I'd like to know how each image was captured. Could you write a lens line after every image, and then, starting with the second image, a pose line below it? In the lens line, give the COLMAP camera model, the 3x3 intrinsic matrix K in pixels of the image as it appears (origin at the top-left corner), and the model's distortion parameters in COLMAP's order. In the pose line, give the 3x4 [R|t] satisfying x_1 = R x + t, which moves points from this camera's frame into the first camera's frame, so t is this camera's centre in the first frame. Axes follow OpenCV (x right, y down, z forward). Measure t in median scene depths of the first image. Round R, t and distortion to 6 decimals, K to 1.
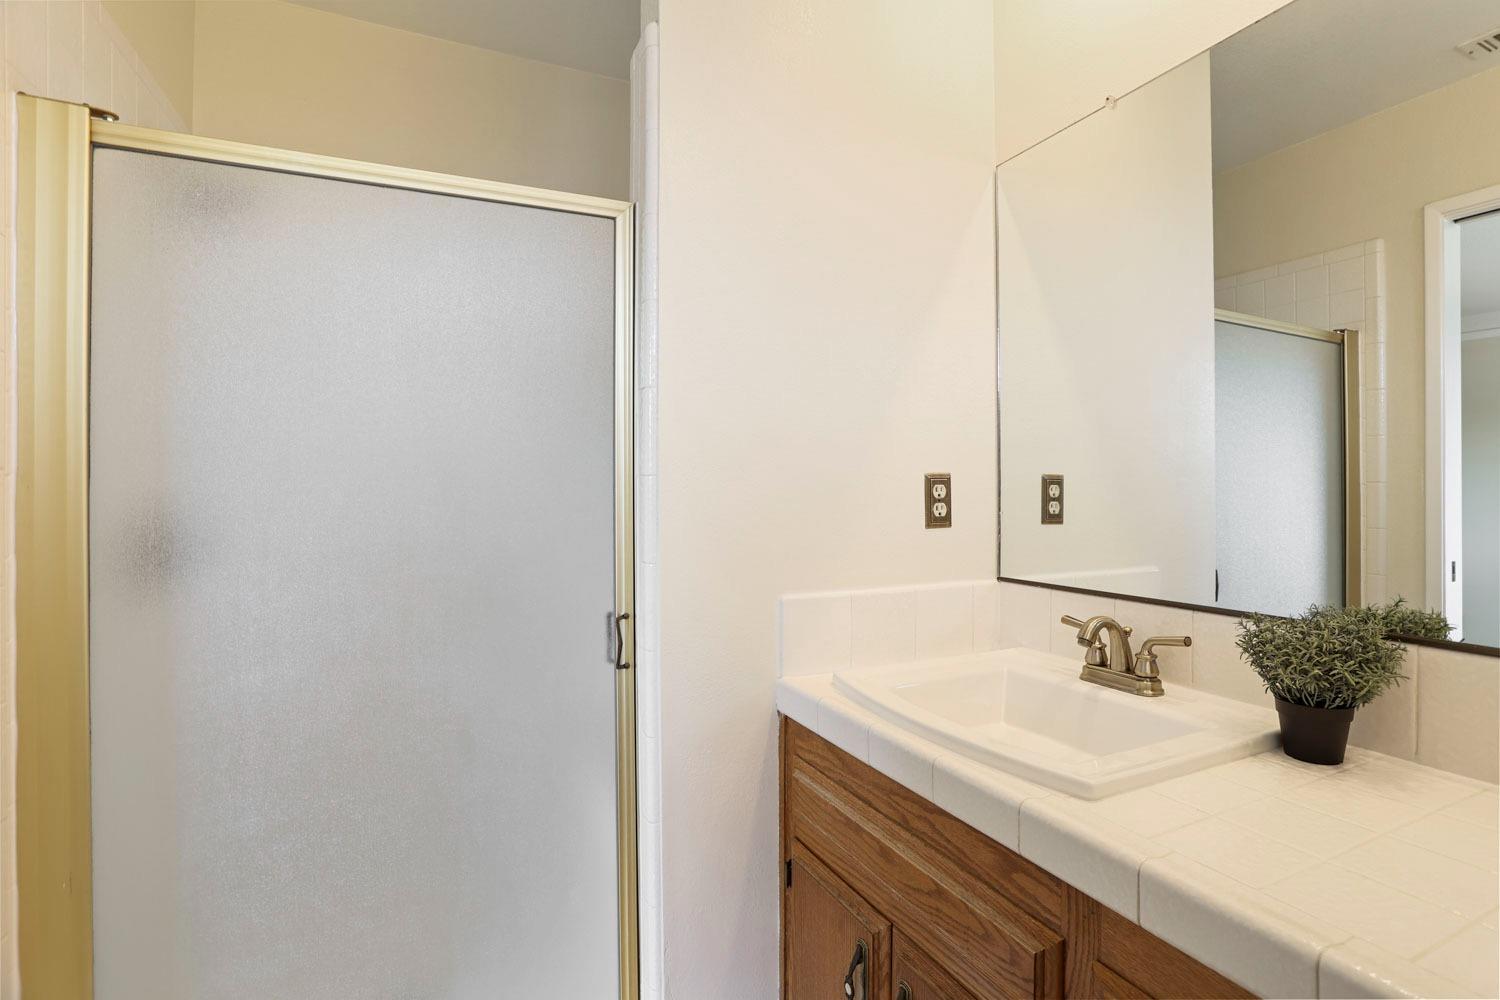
lens RADIAL K [[735.3, 0, 766.5], [0, 735.3, 484.4], [0, 0, 1]] dist [-0.072858, 0.029980]
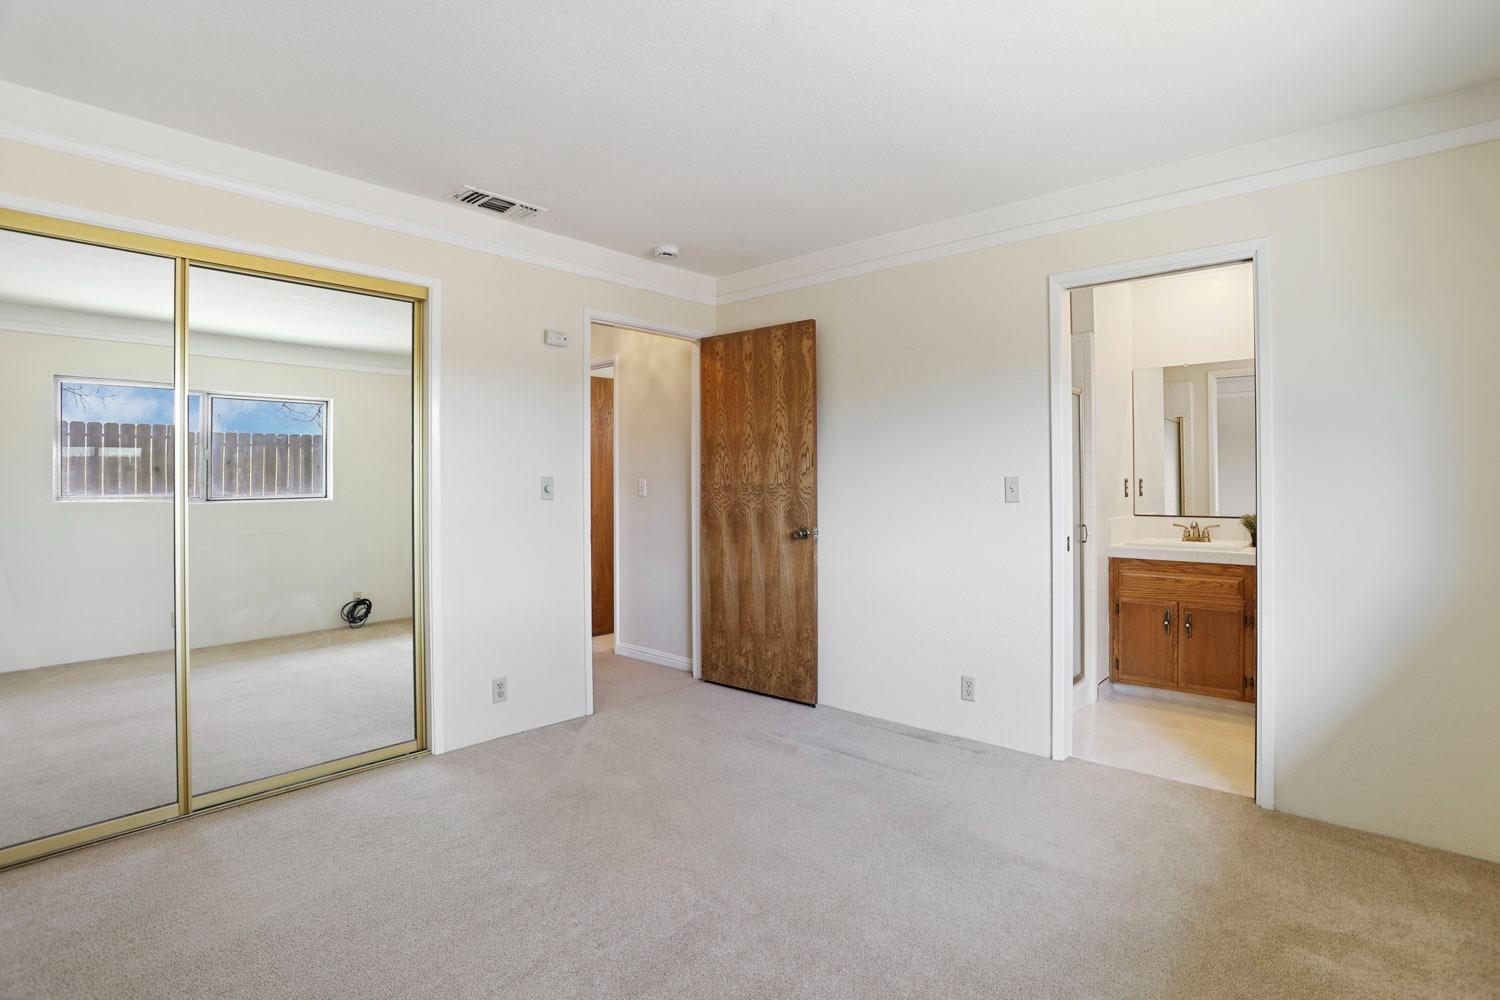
lens RADIAL K [[741.3, 0, 788.7], [0, 741.3, 503.6], [0, 0, 1]] dist [-0.023641, 0.000781]
pose [[0.903065, -0.011131, 0.429359, -3.238699], [-0.001611, 0.999569, 0.029304, 0.003750], [-0.429500, -0.027155, 0.902659, -1.541568]]
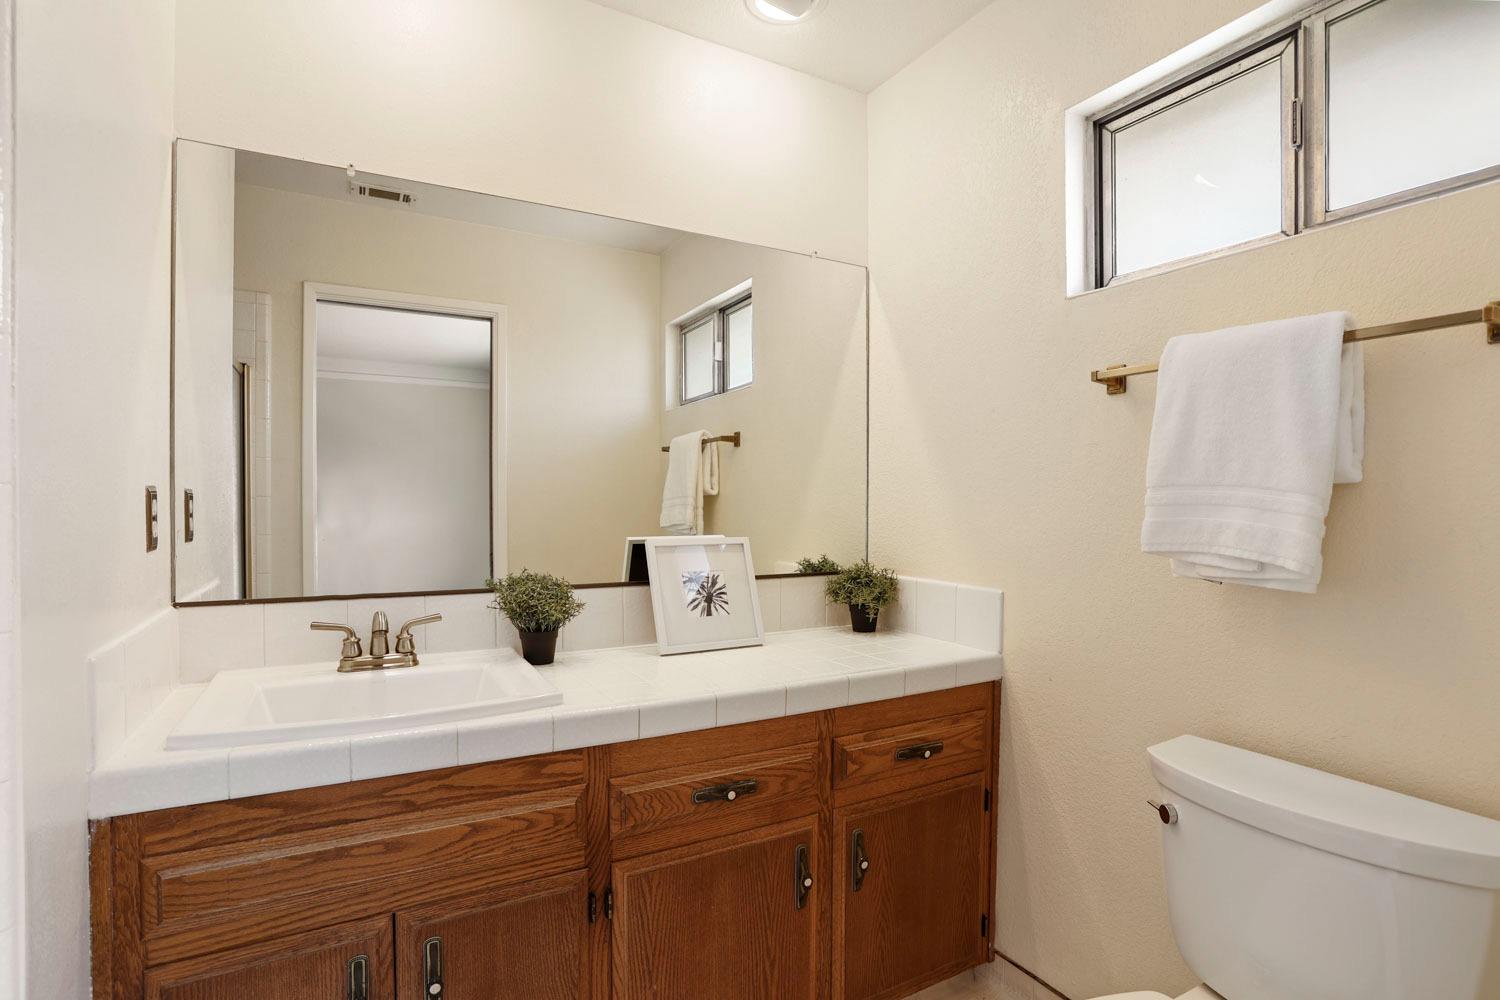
lens RADIAL K [[741.3, 0, 788.7], [0, 741.3, 503.6], [0, 0, 1]] dist [-0.023641, 0.000781]
pose [[-0.091675, 0.002589, 0.995786, -0.964625], [-0.015020, 0.999879, -0.003983, -0.003451], [-0.995676, -0.015322, -0.091625, 0.513845]]
